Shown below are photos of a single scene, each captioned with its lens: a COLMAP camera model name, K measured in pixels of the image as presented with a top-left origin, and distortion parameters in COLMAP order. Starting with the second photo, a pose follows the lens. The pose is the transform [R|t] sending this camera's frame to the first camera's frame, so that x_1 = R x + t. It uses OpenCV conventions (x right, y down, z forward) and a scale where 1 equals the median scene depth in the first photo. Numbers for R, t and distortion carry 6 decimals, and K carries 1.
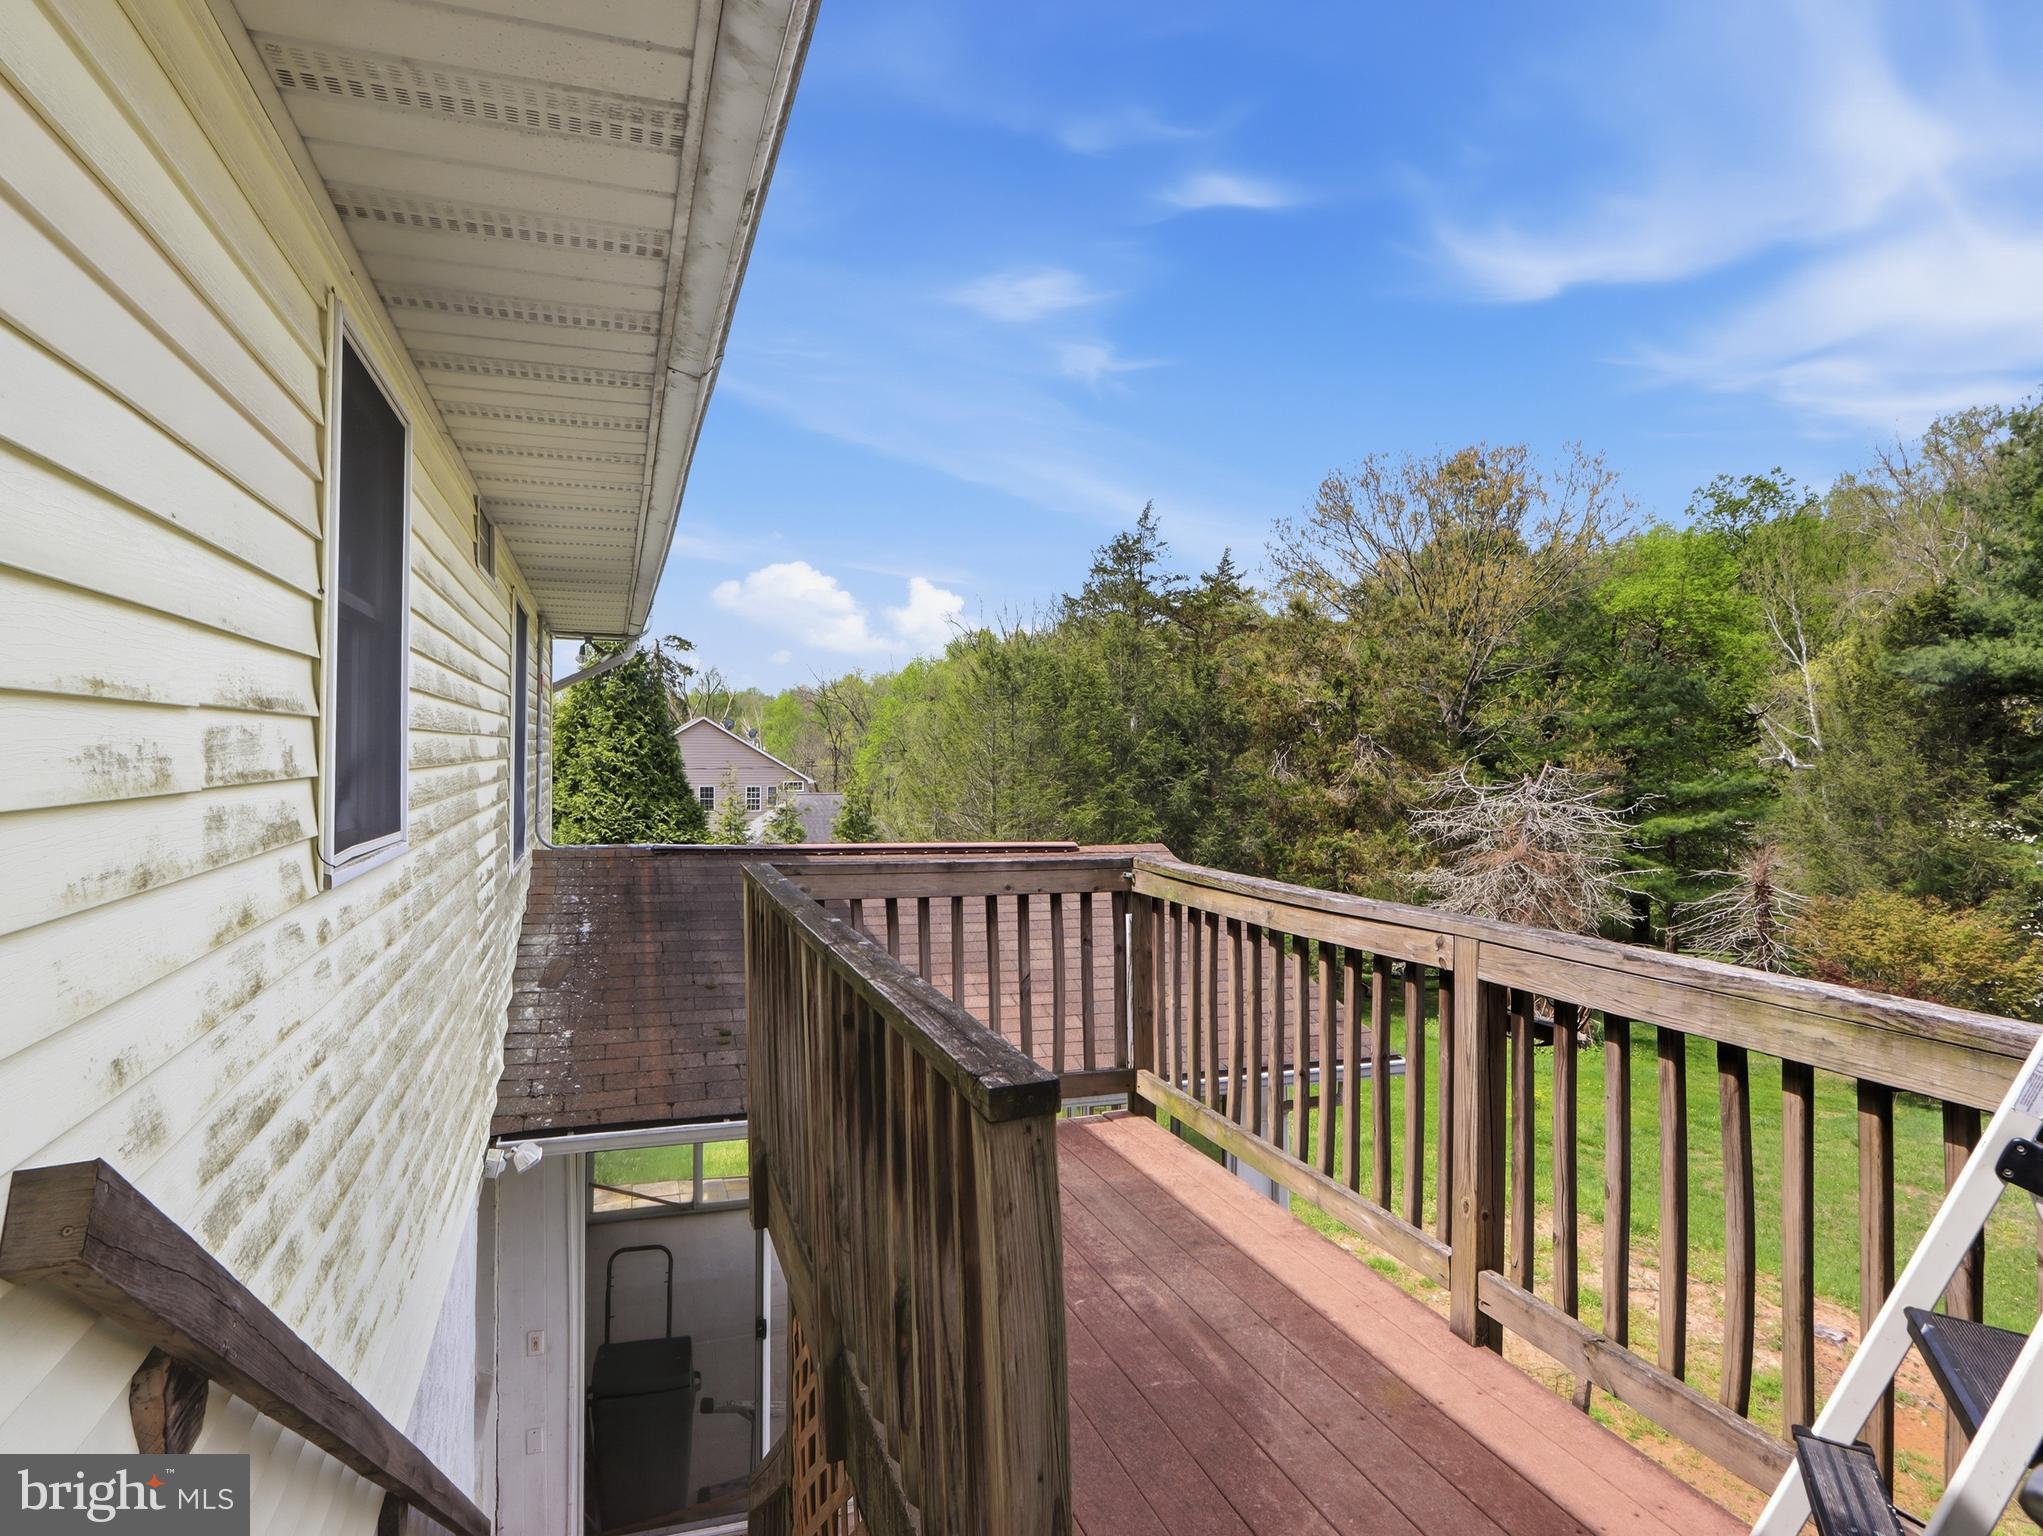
lens RADIAL K [[1102.5, 0, 1021.0], [0, 1102.5, 761.7], [0, 0, 1]] dist [-0.005471, -0.000580]
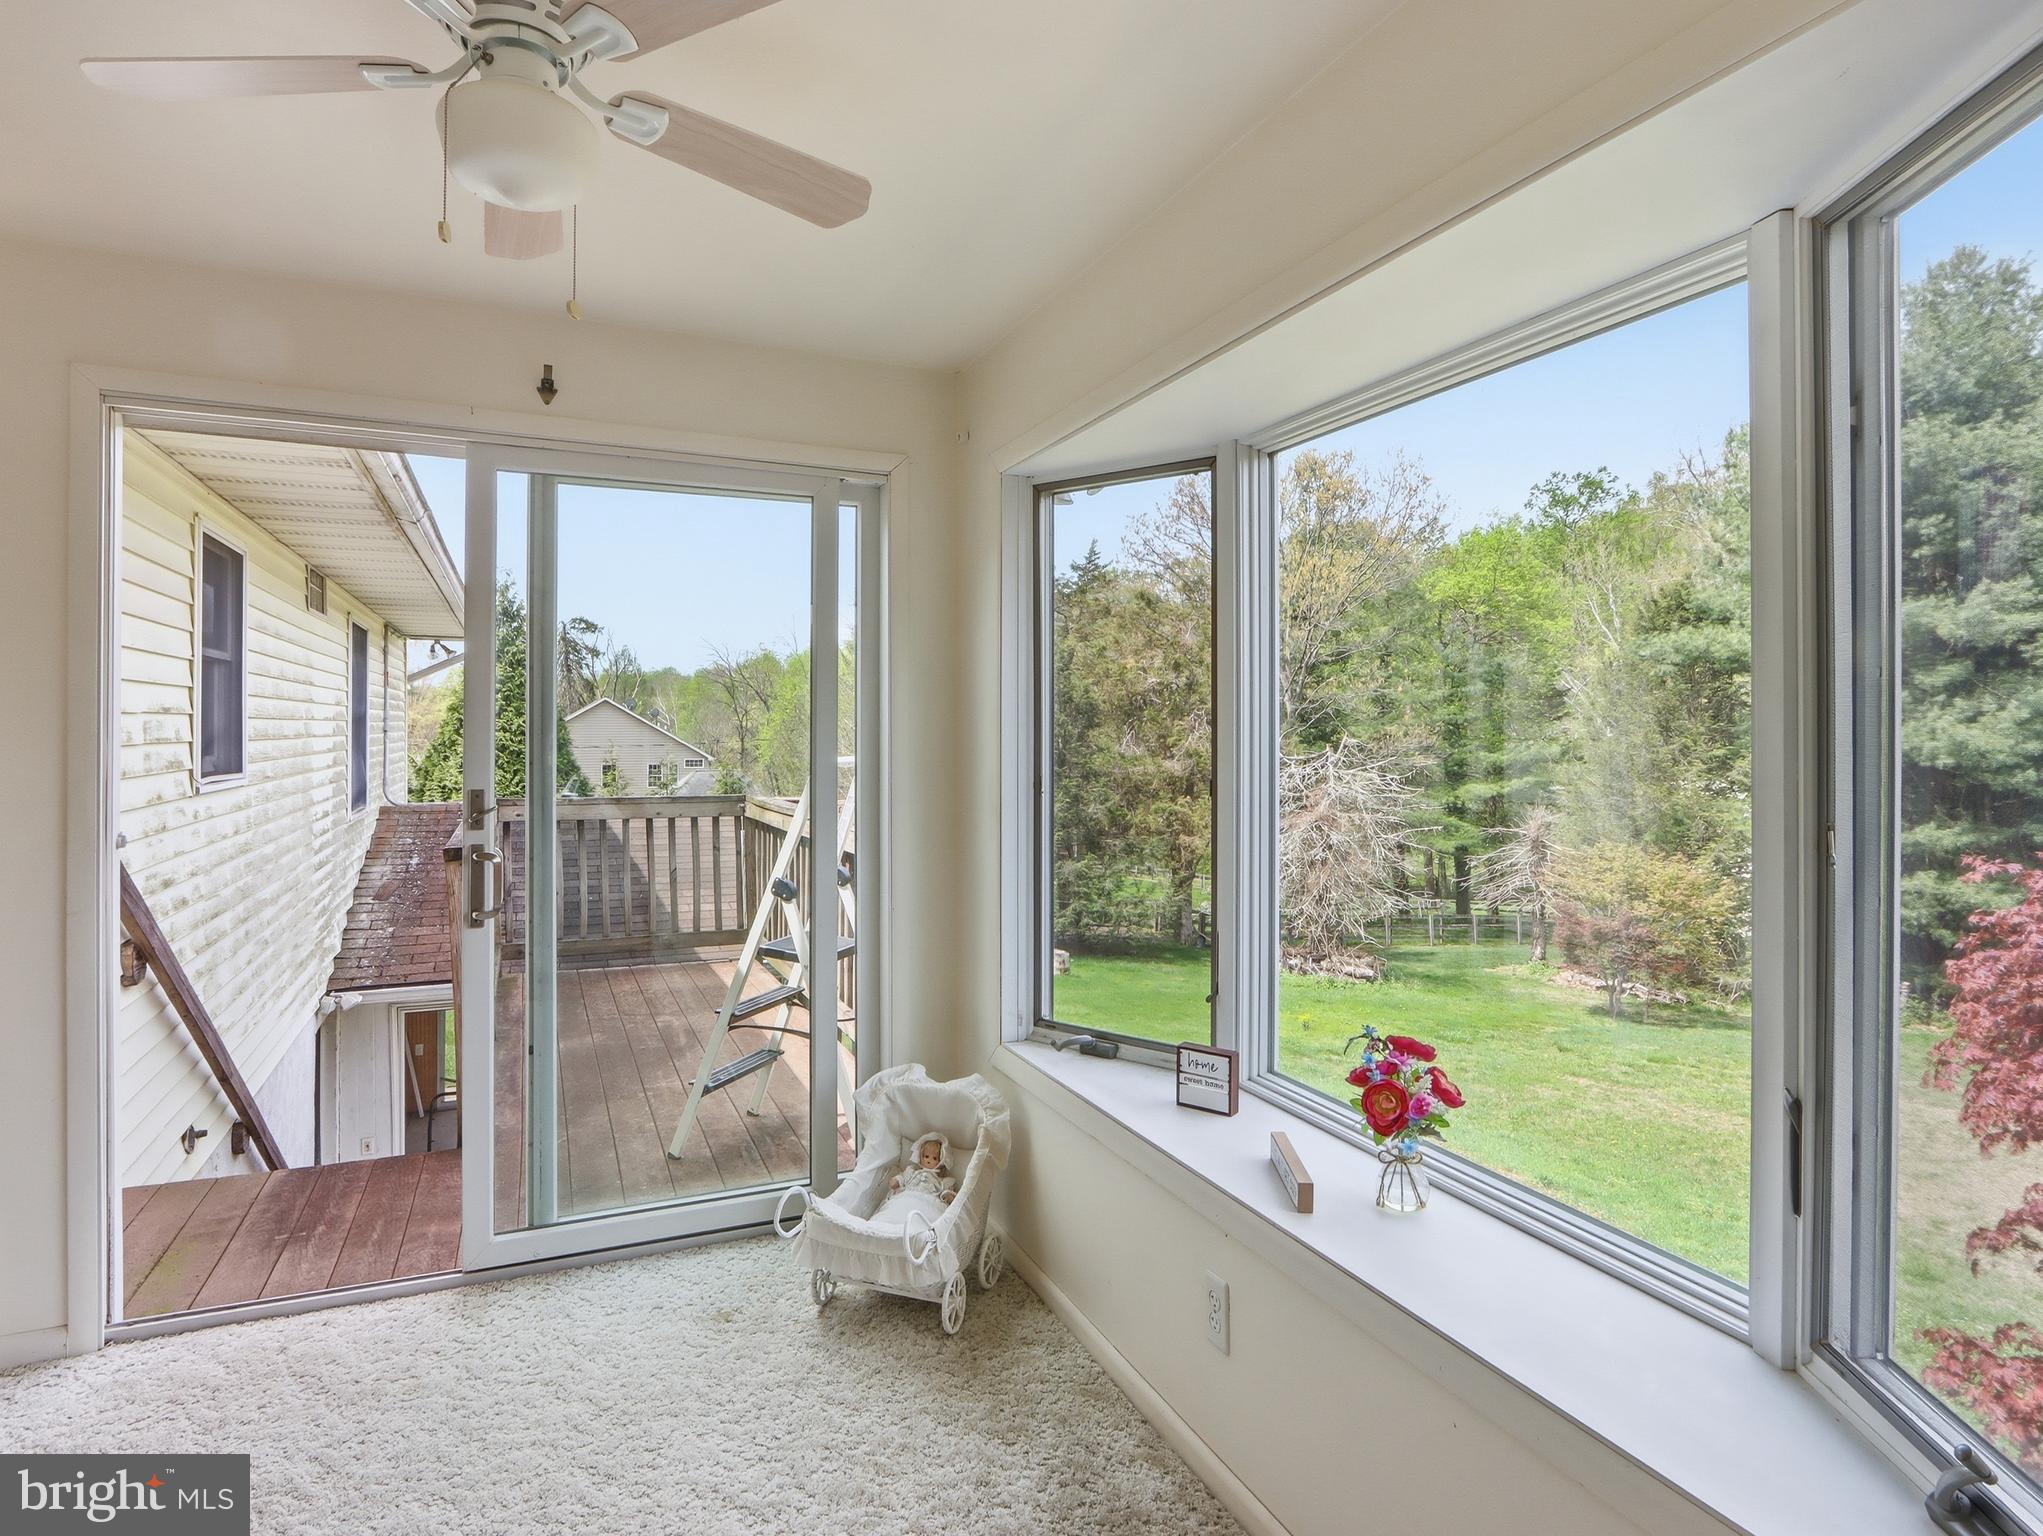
lens RADIAL K [[1071.3, 0, 1021.3], [0, 1071.3, 741.7], [0, 0, 1]] dist [-0.002120, 0.000009]
pose [[0.997014, -0.008671, 0.076739, 0.057485], [0.008444, 0.999959, 0.003276, 0.001424], [-0.076764, -0.002618, 0.997046, -0.085251]]
